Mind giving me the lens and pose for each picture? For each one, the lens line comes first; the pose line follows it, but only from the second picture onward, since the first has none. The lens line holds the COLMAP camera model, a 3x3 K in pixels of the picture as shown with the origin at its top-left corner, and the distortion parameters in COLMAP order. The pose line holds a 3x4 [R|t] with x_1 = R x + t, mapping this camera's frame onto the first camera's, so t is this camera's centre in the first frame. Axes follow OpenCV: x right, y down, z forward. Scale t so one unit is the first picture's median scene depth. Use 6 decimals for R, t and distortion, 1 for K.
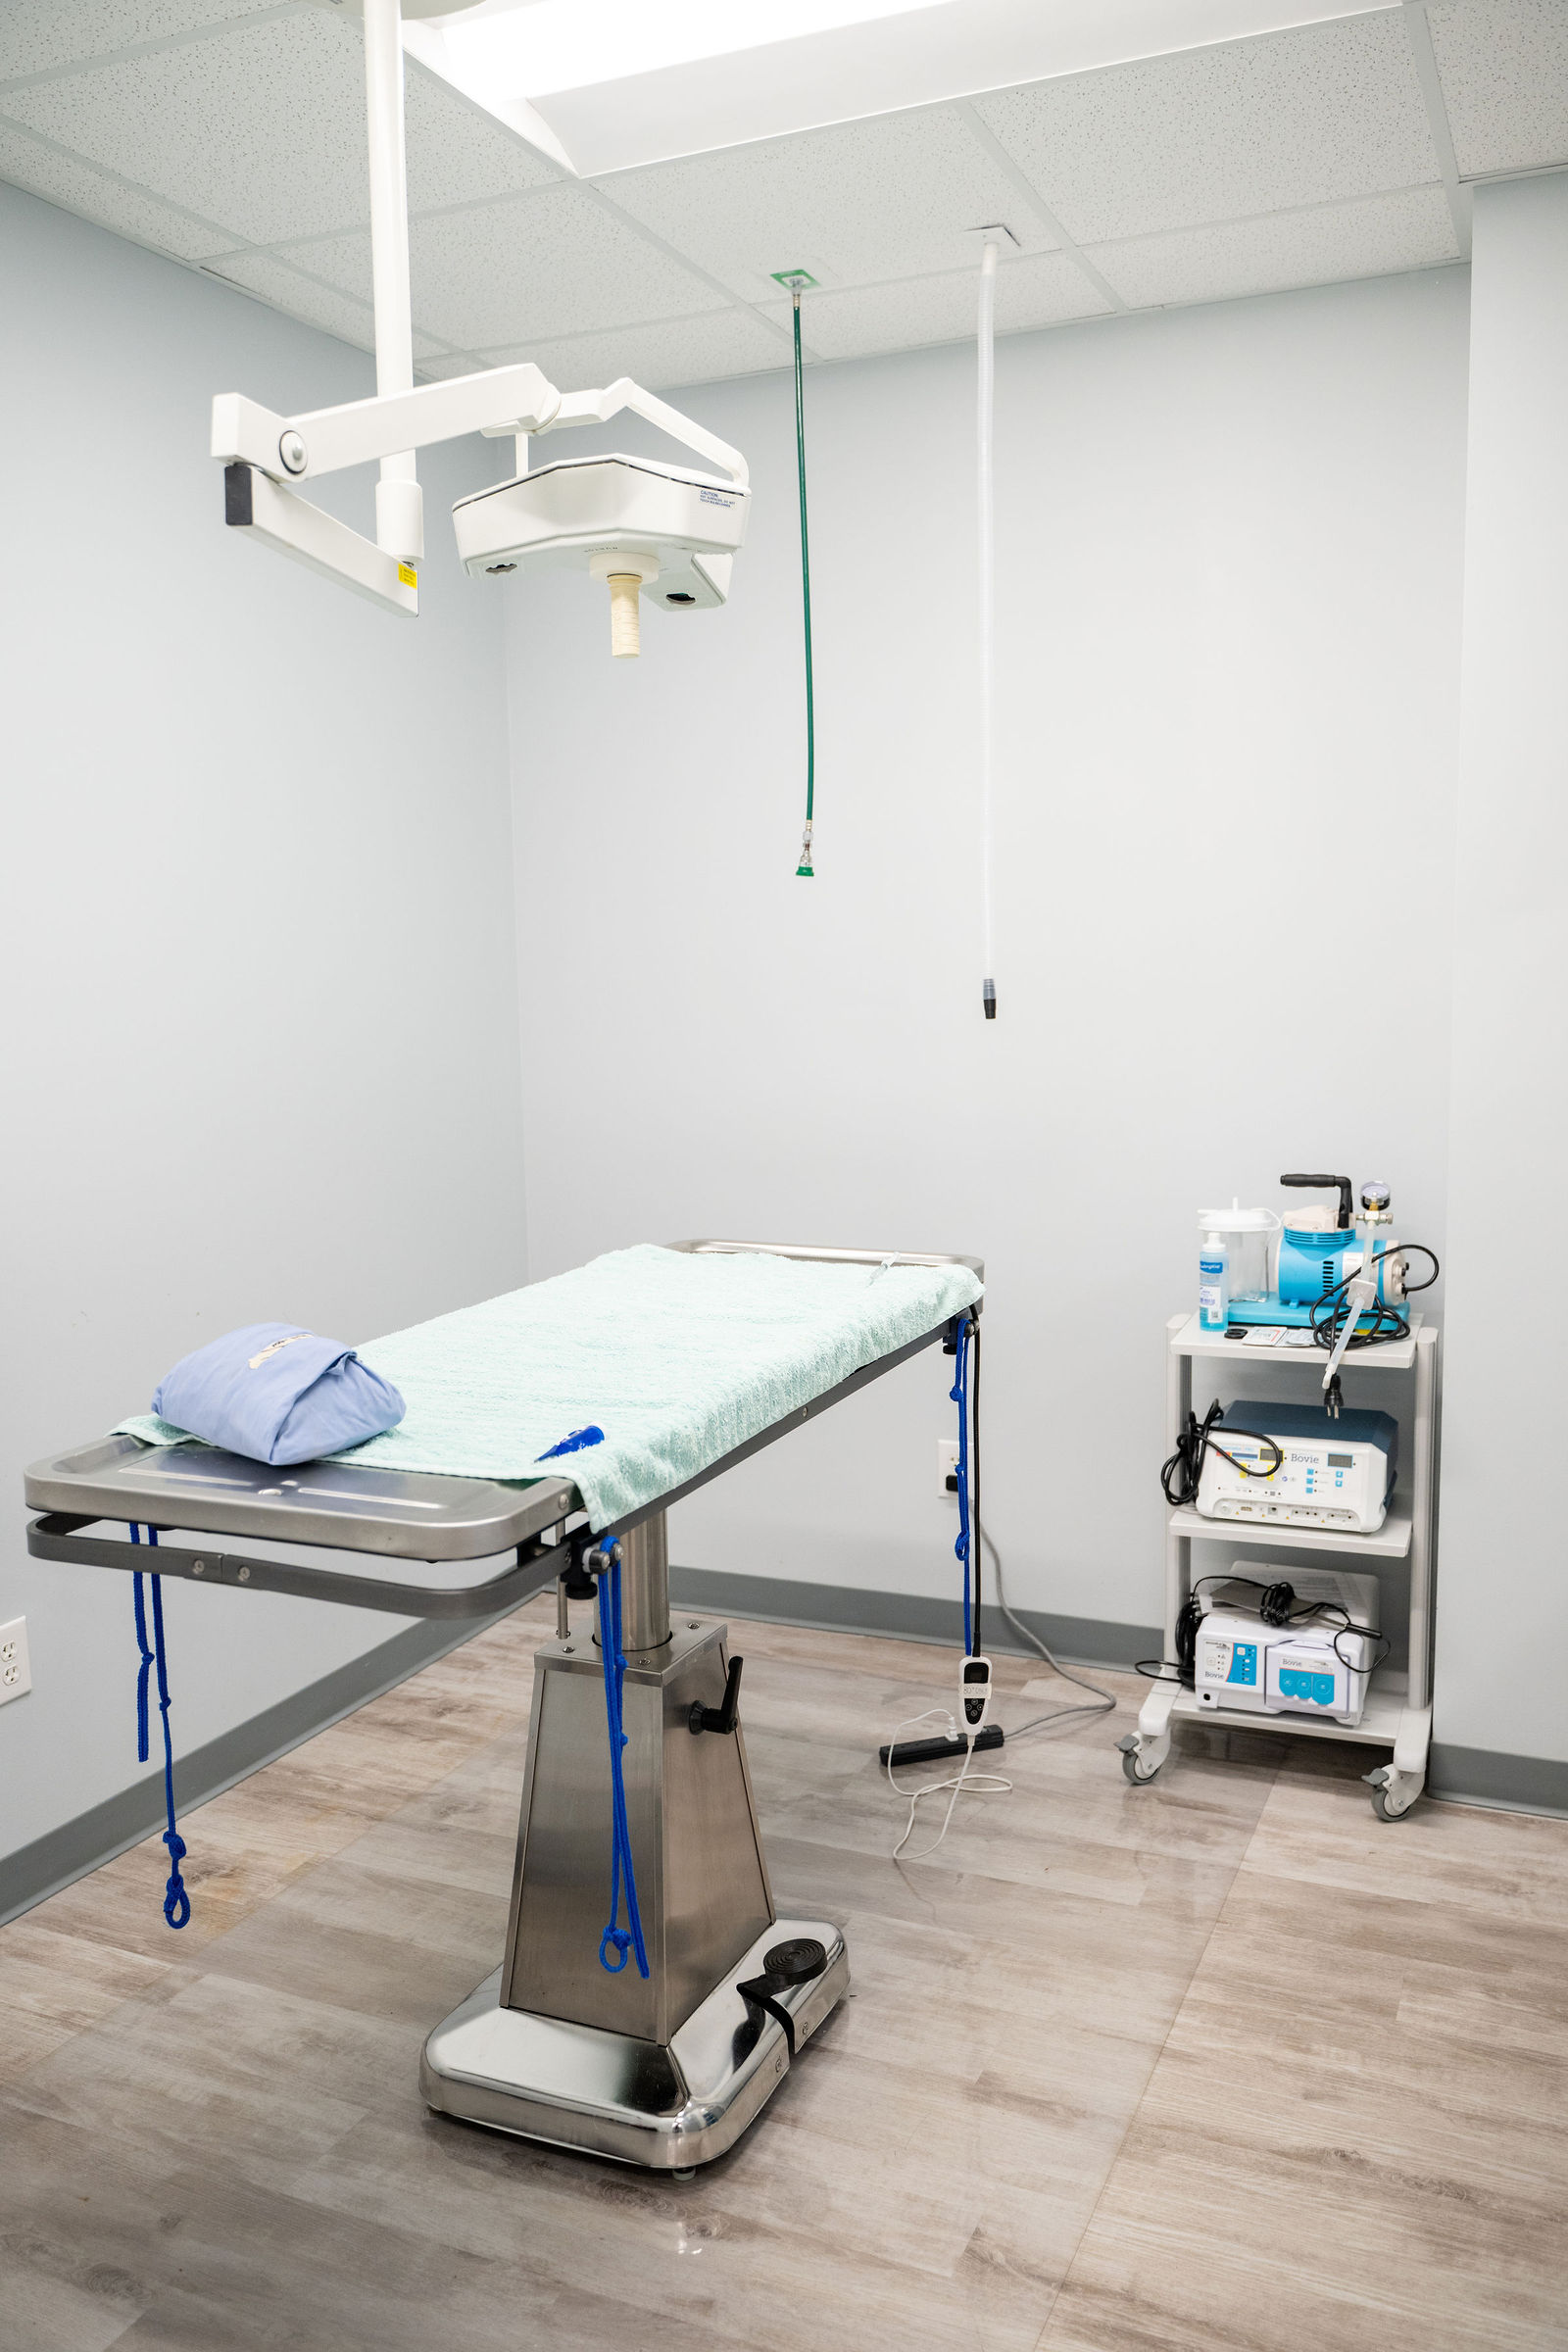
lens RADIAL K [[1878.7, 0, 784.0], [0, 1878.7, 1176.0], [0, 0, 1]] dist [0.000369, -0.006034]
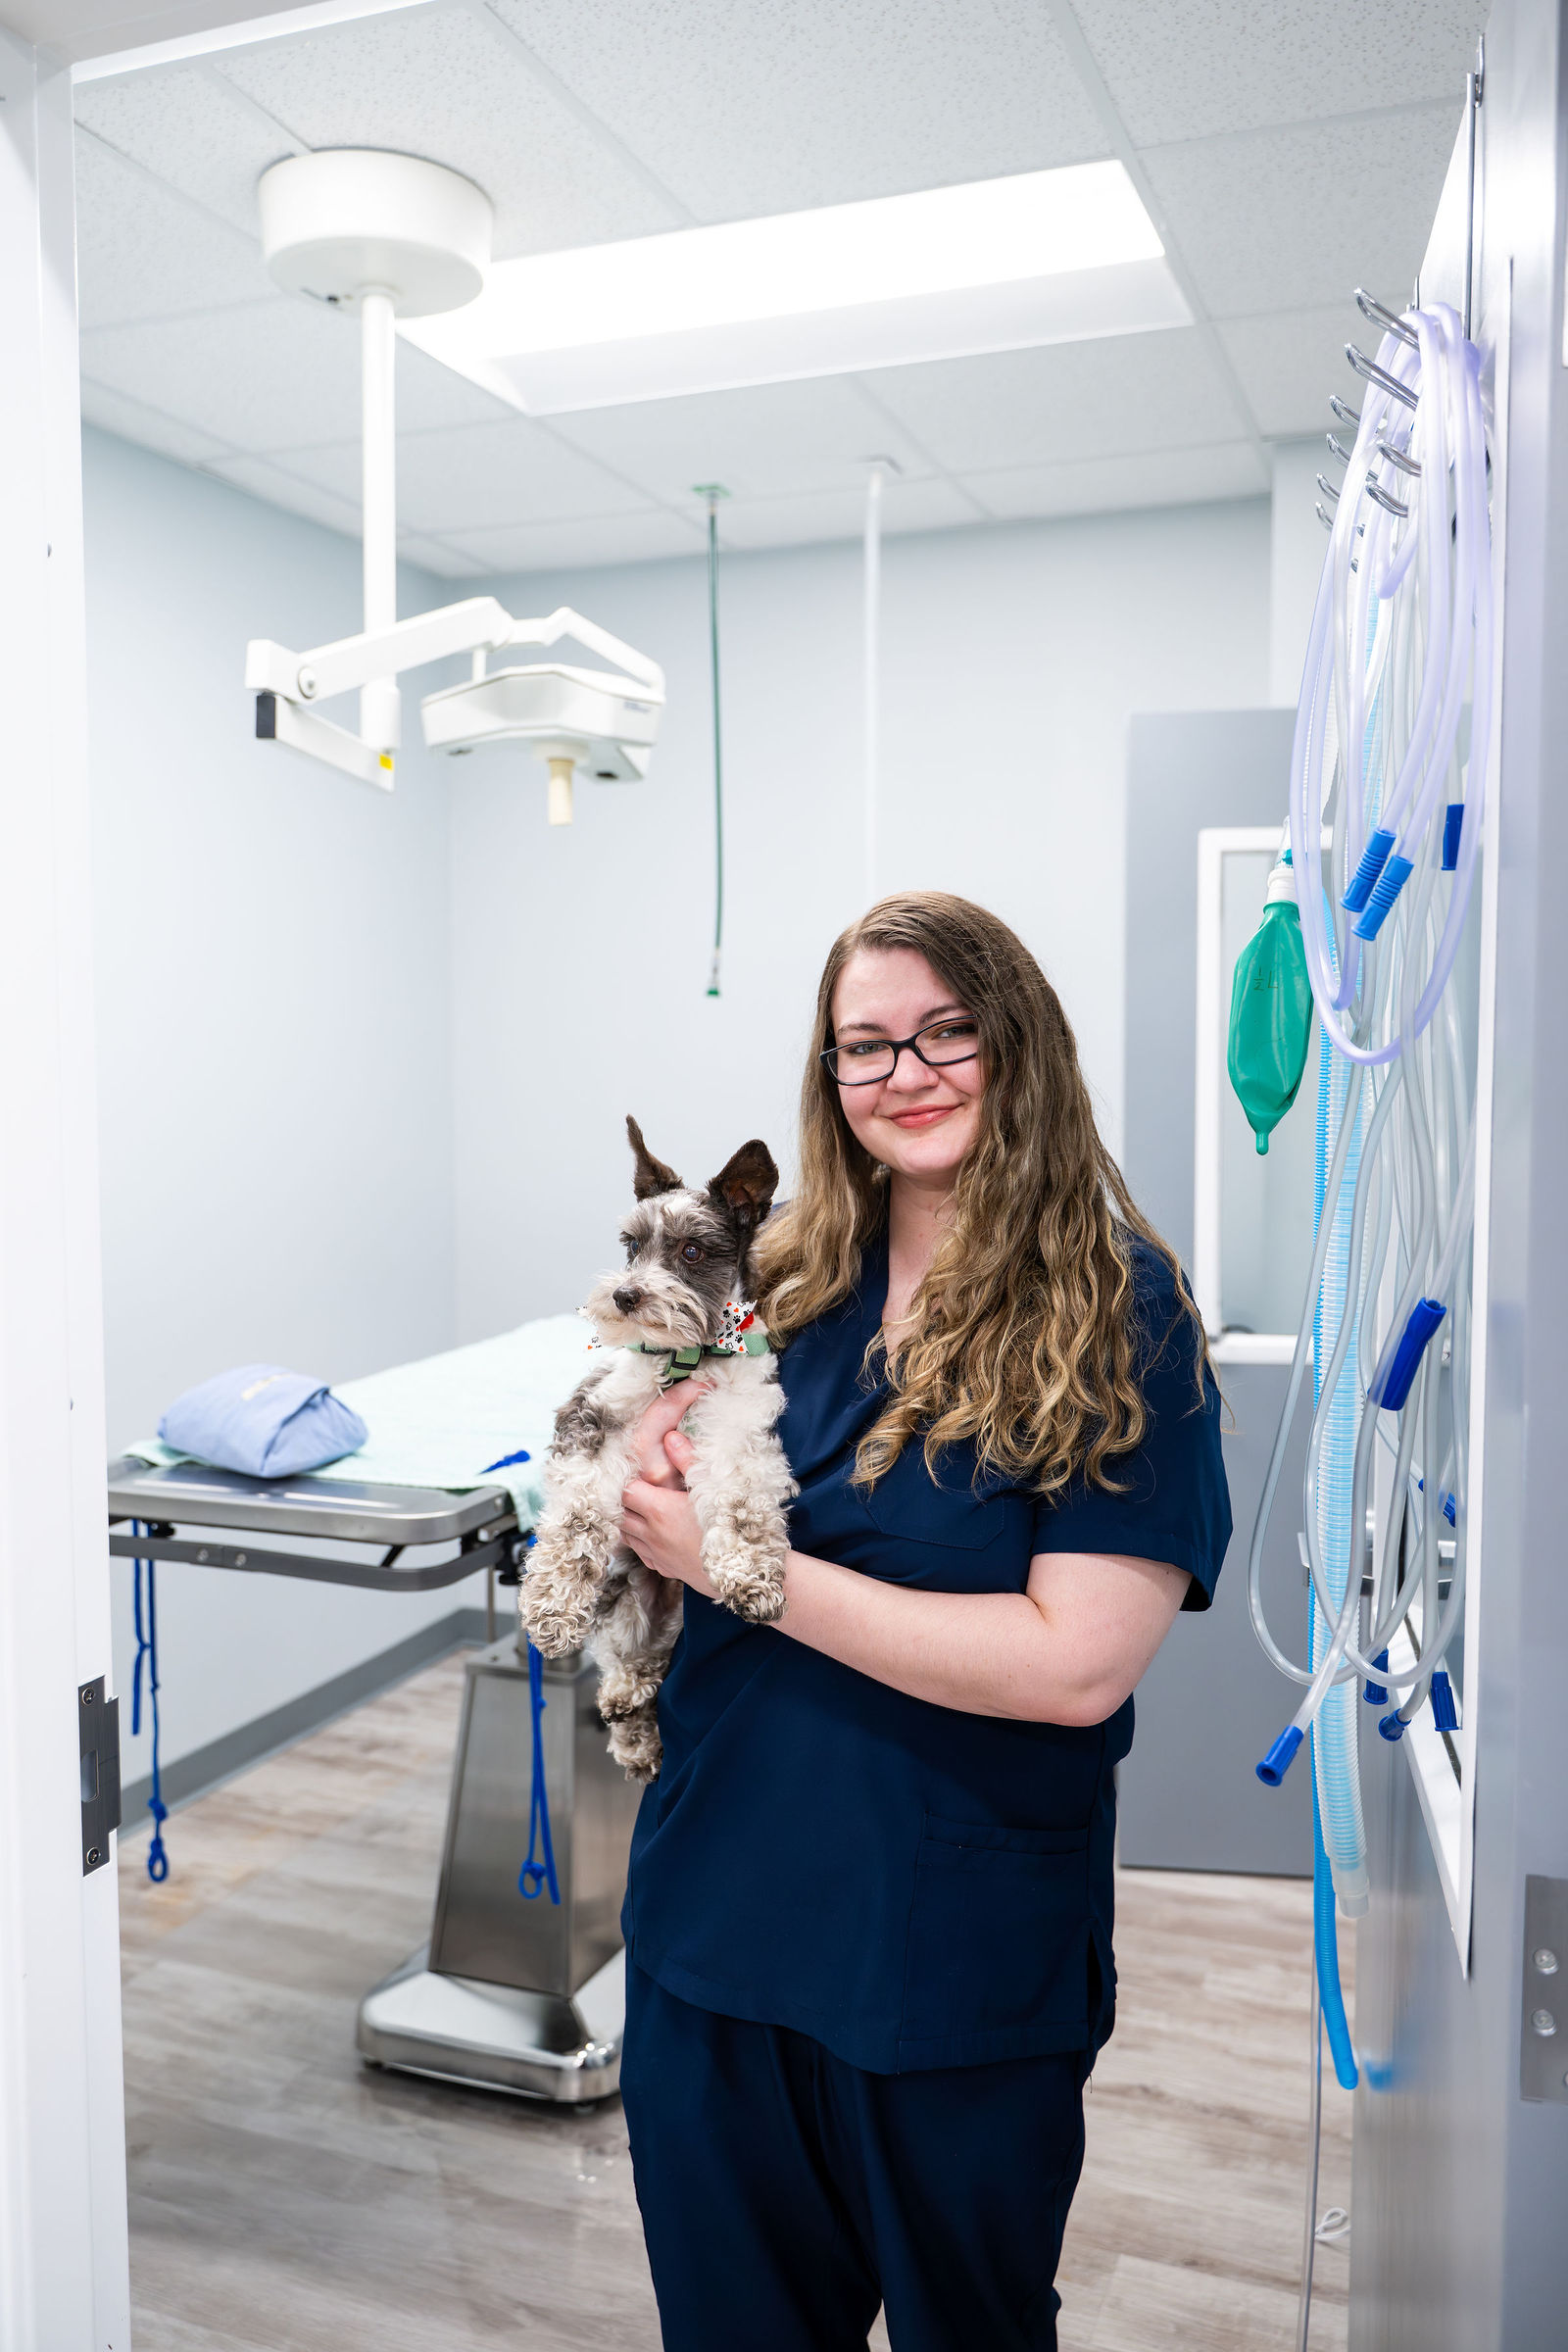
lens RADIAL K [[1878.7, 0, 784.0], [0, 1878.7, 1176.0], [0, 0, 1]] dist [0.000369, -0.006034]
pose [[0.999017, 0.015747, 0.041439, 0.013255], [-0.013588, 0.998561, -0.051876, 0.012555], [-0.042196, 0.051262, 0.997793, -0.204609]]
